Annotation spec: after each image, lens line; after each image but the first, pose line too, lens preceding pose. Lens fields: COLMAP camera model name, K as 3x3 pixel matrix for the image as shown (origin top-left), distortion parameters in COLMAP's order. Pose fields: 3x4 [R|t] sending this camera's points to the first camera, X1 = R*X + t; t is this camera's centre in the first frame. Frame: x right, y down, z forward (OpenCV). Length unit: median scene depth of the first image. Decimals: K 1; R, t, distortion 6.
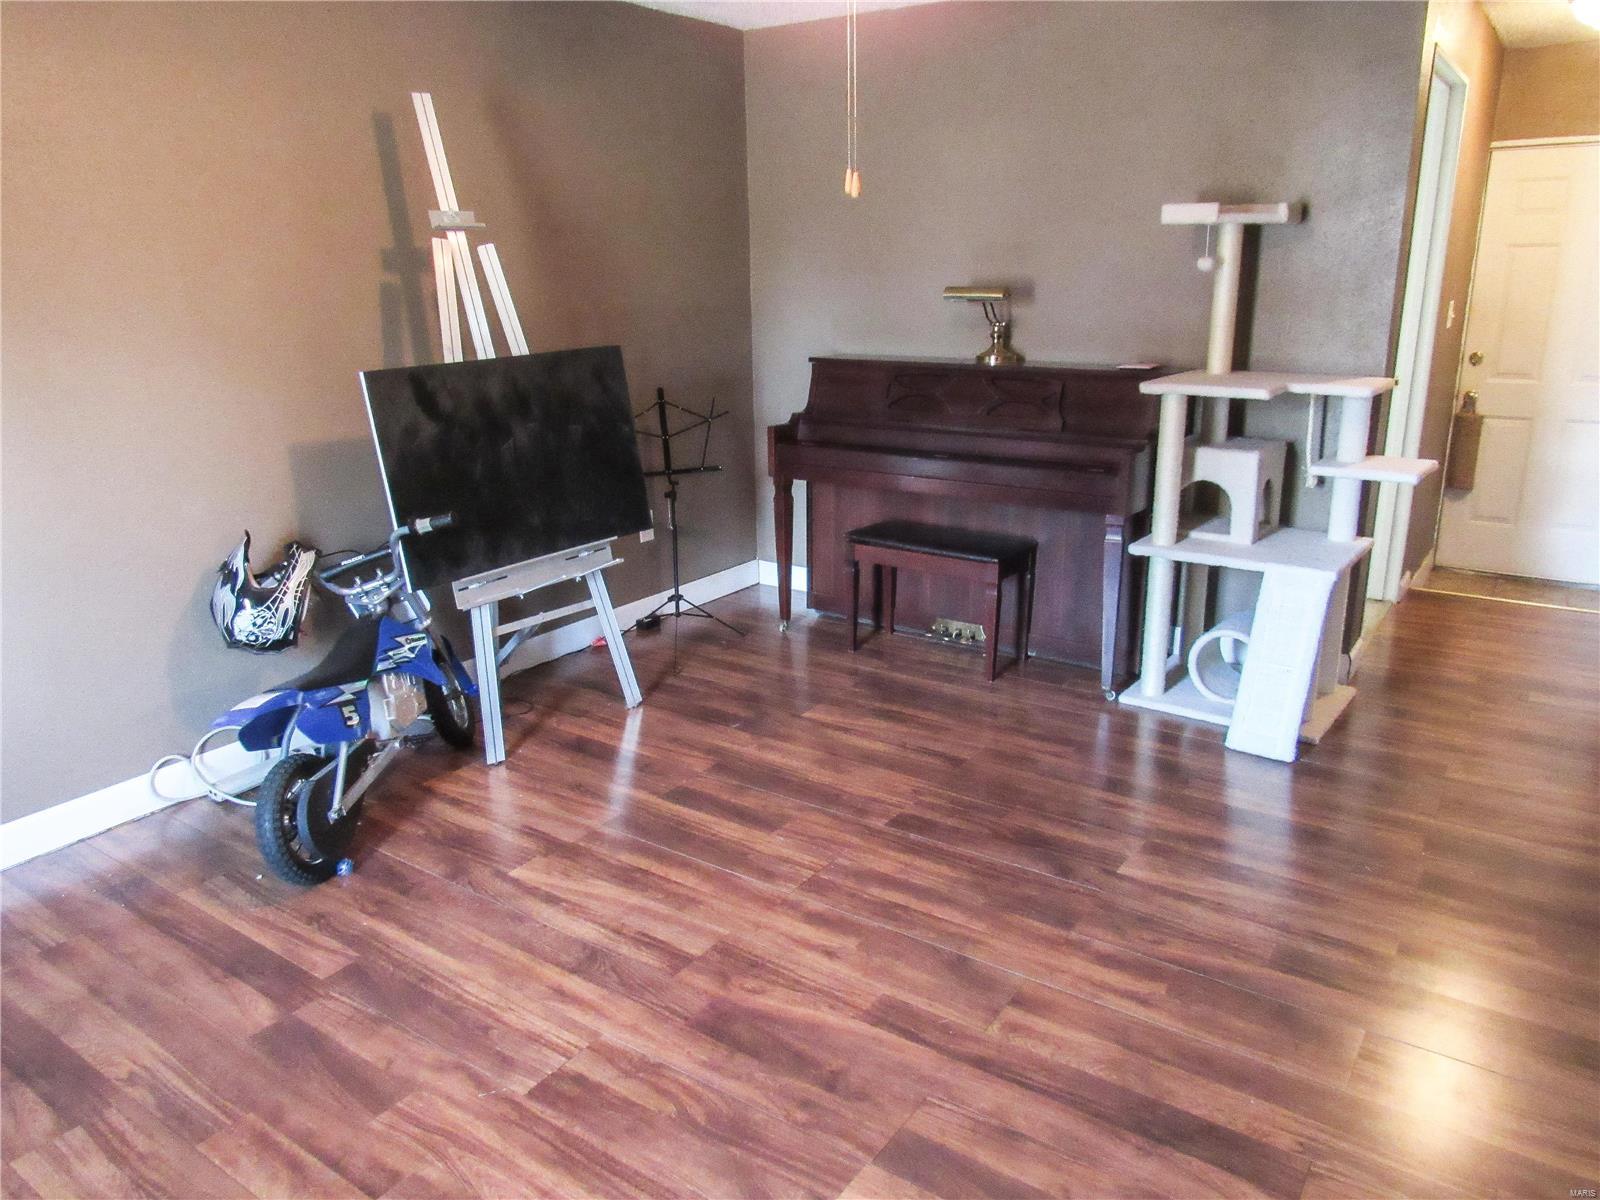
lens RADIAL K [[1162.7, 0, 804.3], [0, 1162.7, 598.1], [0, 0, 1]] dist [-0.010996, 0.000046]
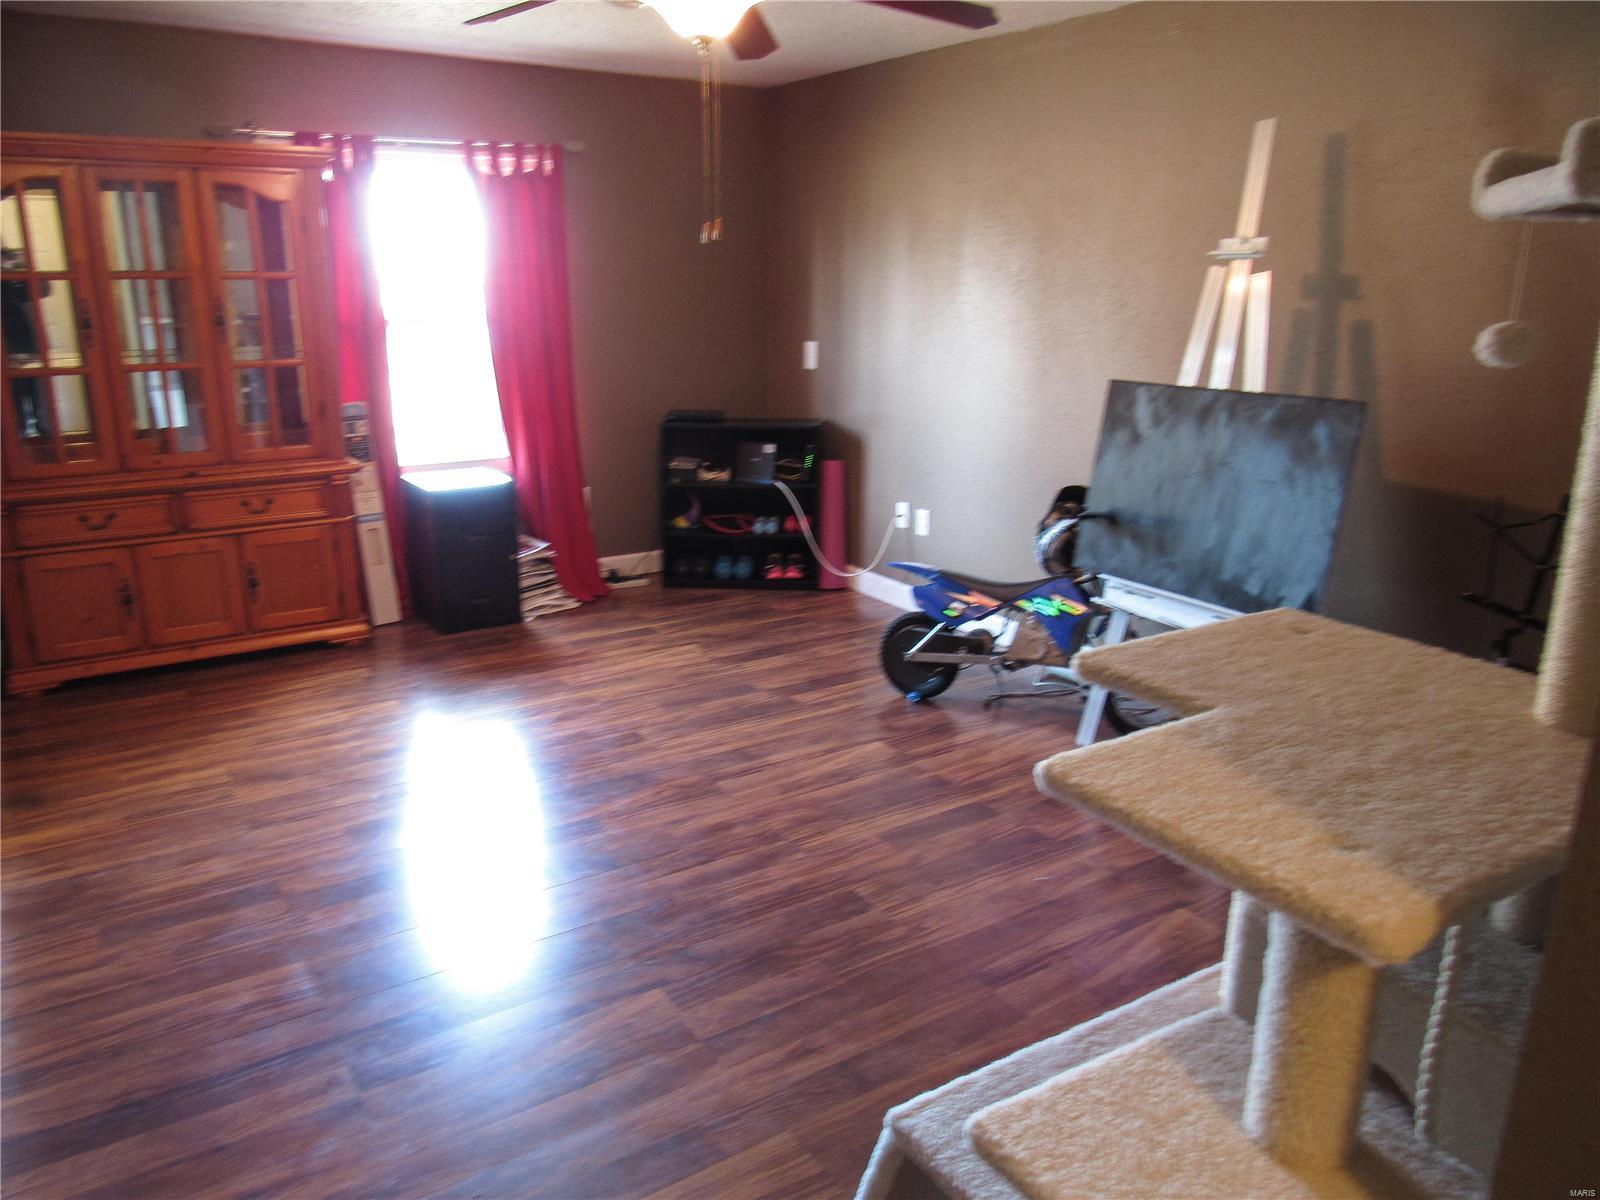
lens RADIAL K [[1162.7, 0, 801.8], [0, 1162.7, 605.6], [0, 0, 1]] dist [-0.010996, 0.000046]
pose [[-0.380150, 0.256181, -0.888739, 0.957072], [-0.253107, 0.895386, 0.366361, -0.382930], [0.889620, 0.364218, -0.275540, 1.260942]]
